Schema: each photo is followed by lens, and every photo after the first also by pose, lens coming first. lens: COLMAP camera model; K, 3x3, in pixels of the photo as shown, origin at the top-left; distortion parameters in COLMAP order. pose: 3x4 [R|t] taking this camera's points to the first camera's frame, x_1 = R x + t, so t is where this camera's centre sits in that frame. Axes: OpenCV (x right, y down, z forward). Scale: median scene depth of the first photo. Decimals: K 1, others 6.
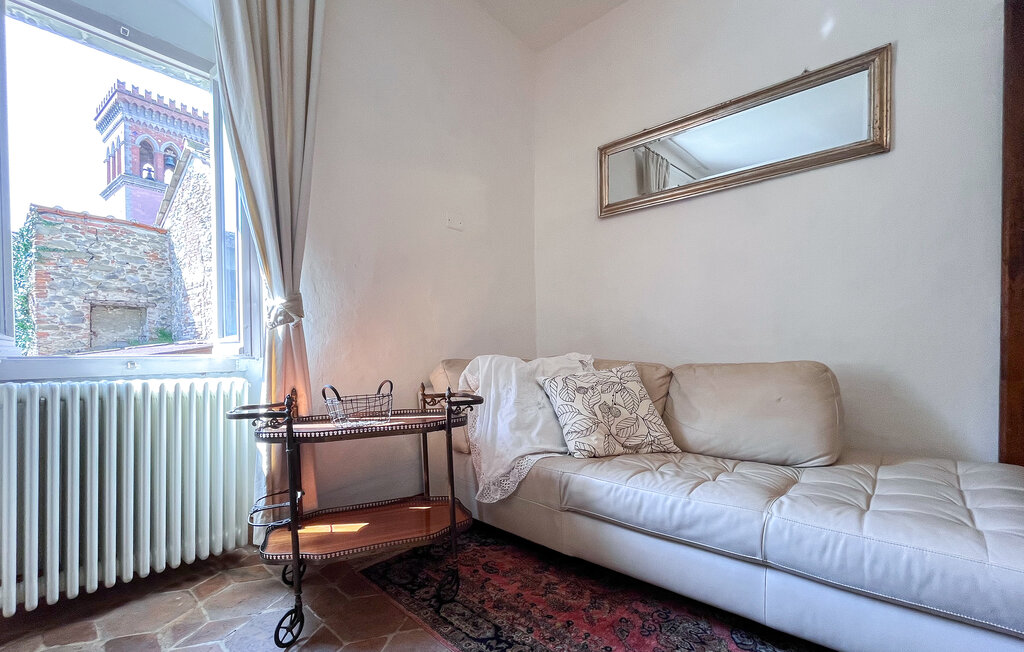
lens RADIAL K [[430.4, 0, 507.0], [0, 430.4, 357.2], [0, 0, 1]] dist [-0.002241, -0.000100]
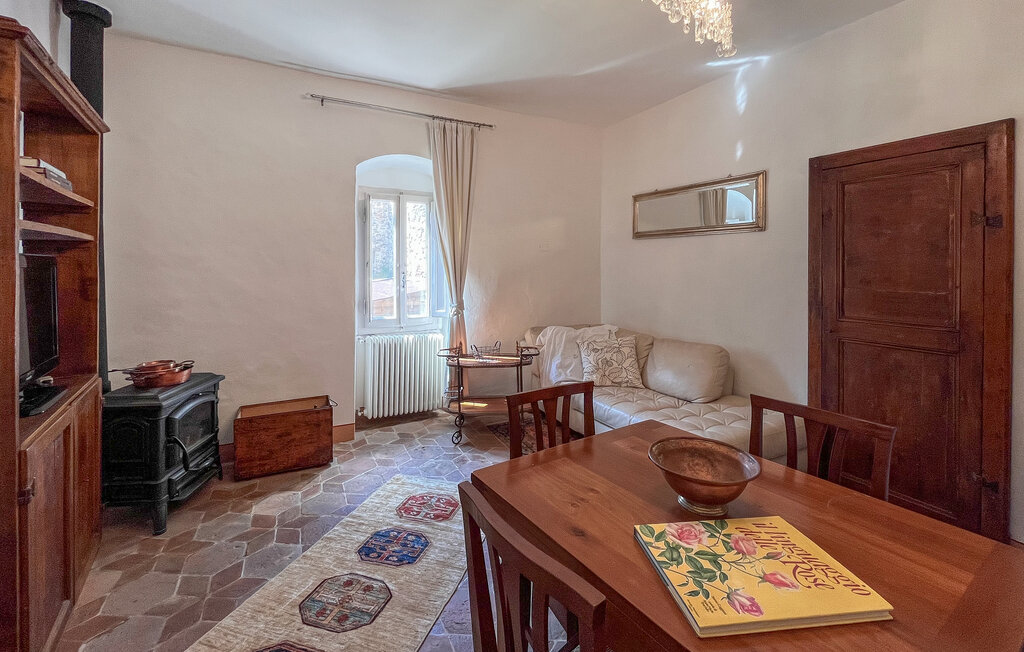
lens RADIAL K [[441.2, 0, 513.7], [0, 441.2, 271.4], [0, 0, 1]] dist [-0.002136, -0.000256]
pose [[0.939007, 0.016409, -0.343507, 0.529354], [-0.014761, 0.999864, 0.007413, -0.300978], [0.343582, -0.001890, 0.939121, -1.023242]]
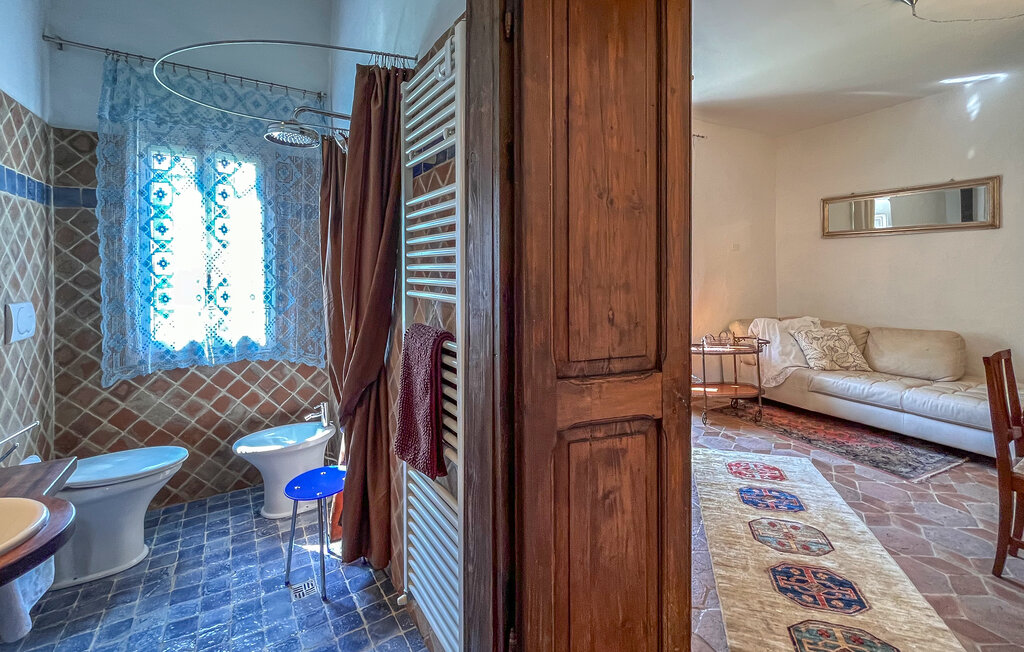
lens RADIAL K [[441.2, 0, 513.7], [0, 441.2, 271.4], [0, 0, 1]] dist [-0.002136, -0.000256]
pose [[0.936886, 0.000902, -0.349634, -0.487409], [-0.002429, 0.999989, -0.003929, -0.256118], [0.349626, 0.004531, 0.936878, -1.637237]]
